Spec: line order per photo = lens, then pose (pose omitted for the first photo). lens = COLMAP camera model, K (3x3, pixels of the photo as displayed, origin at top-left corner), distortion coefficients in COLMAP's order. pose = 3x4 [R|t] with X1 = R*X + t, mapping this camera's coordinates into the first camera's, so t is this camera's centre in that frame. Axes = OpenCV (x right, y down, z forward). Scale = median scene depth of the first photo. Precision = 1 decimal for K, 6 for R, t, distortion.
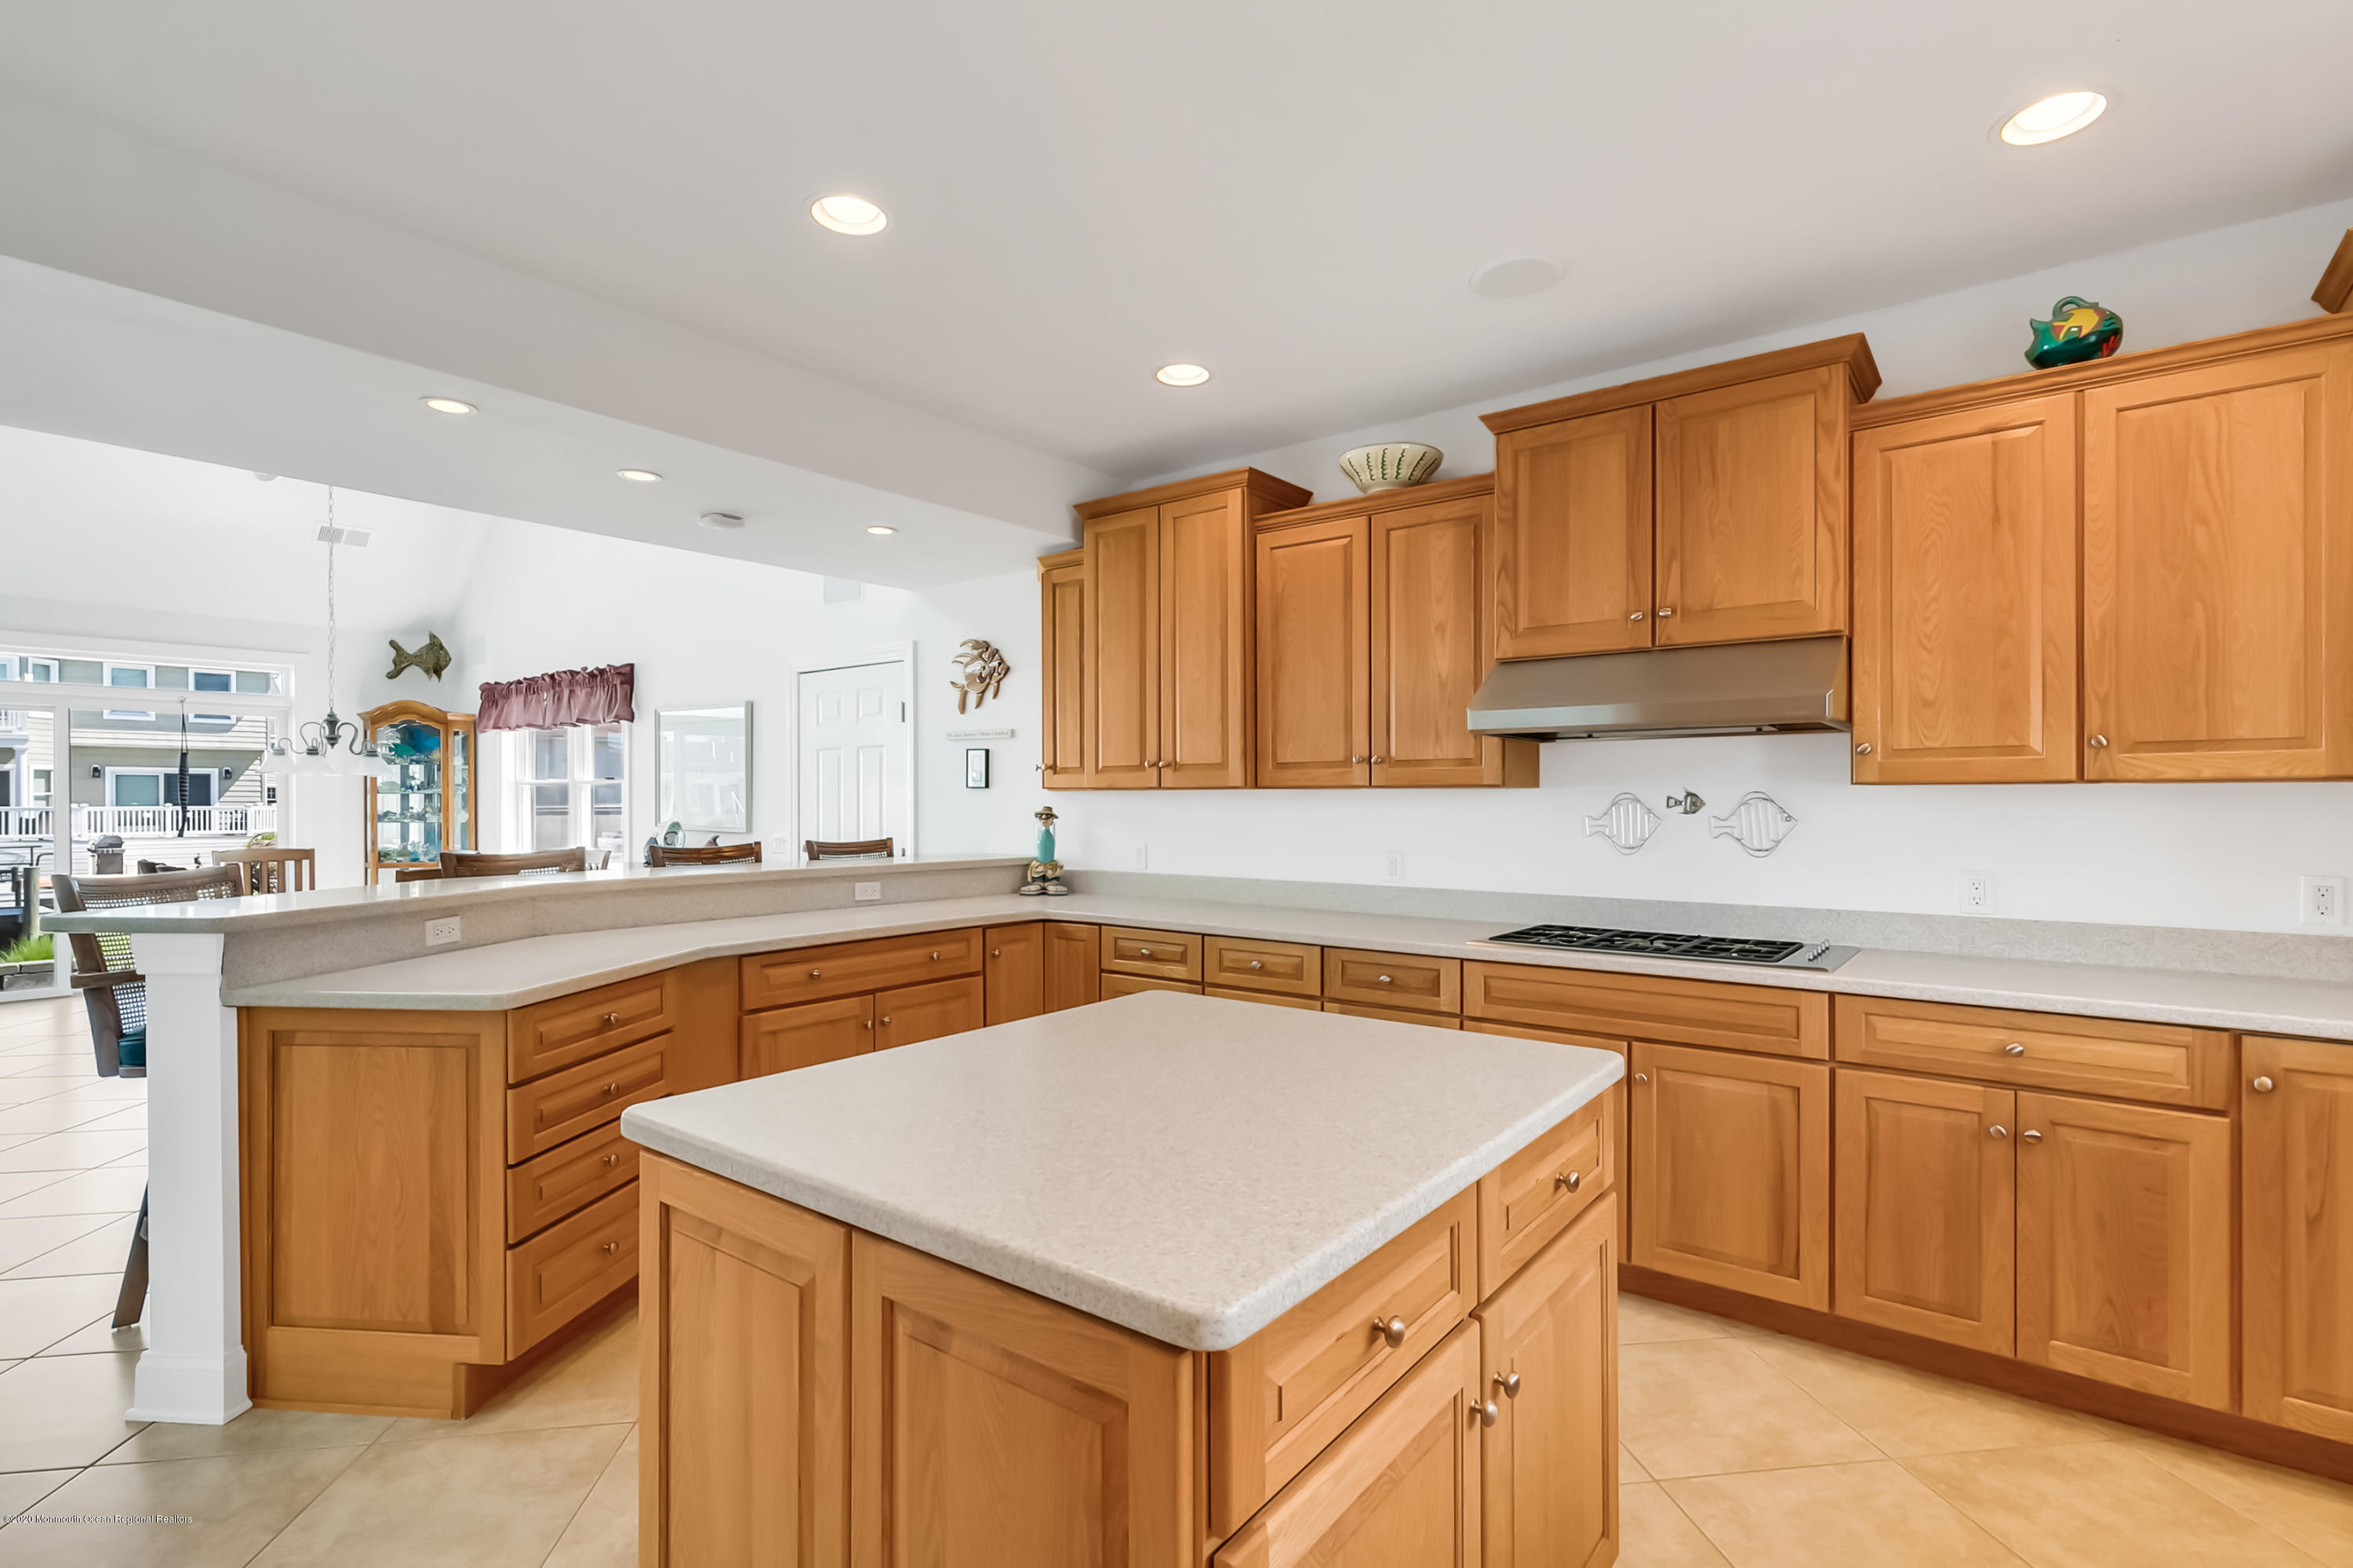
lens RADIAL K [[1078.9, 0, 1216.3], [0, 1078.9, 781.0], [0, 0, 1]] dist [0.002535, 0.000367]
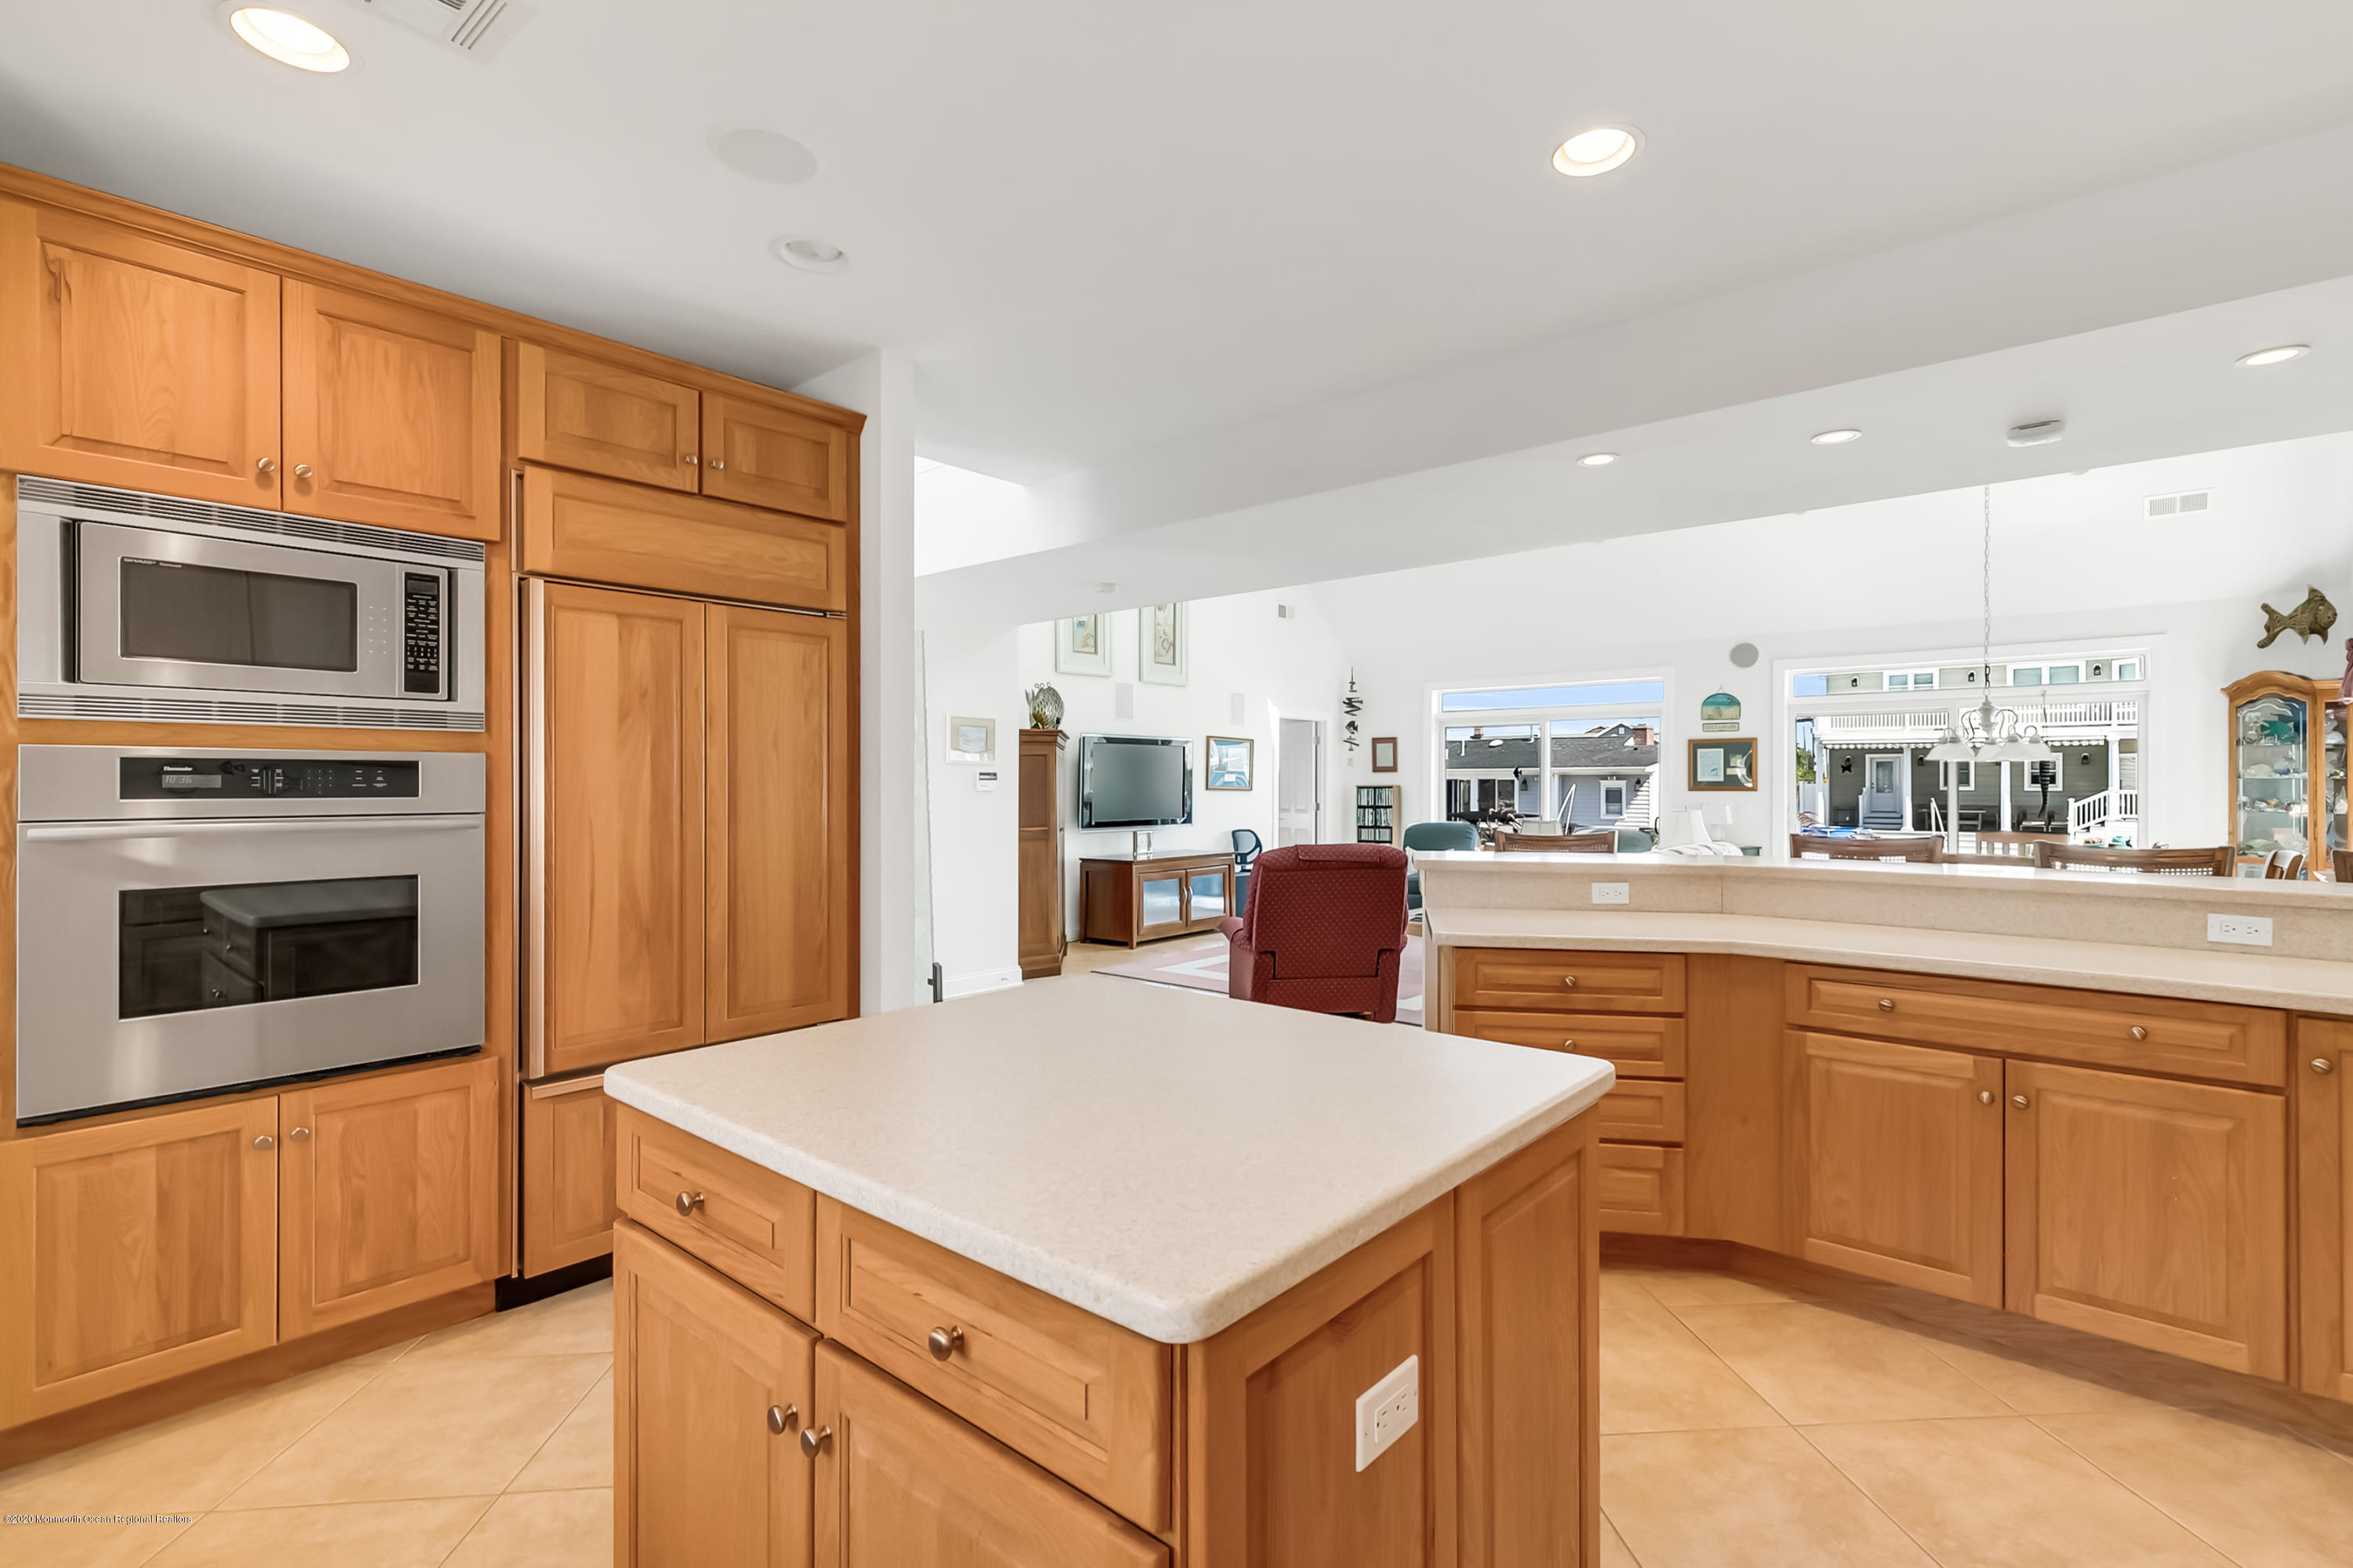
lens RADIAL K [[1078.9, 0, 1216.3], [0, 1078.9, 781.0], [0, 0, 1]] dist [0.002535, 0.000367]
pose [[-0.058241, 0.000091, -0.998303, 0.297075], [0.014255, 0.999898, -0.000740, 0.004458], [0.998201, -0.014274, -0.058236, 0.361206]]
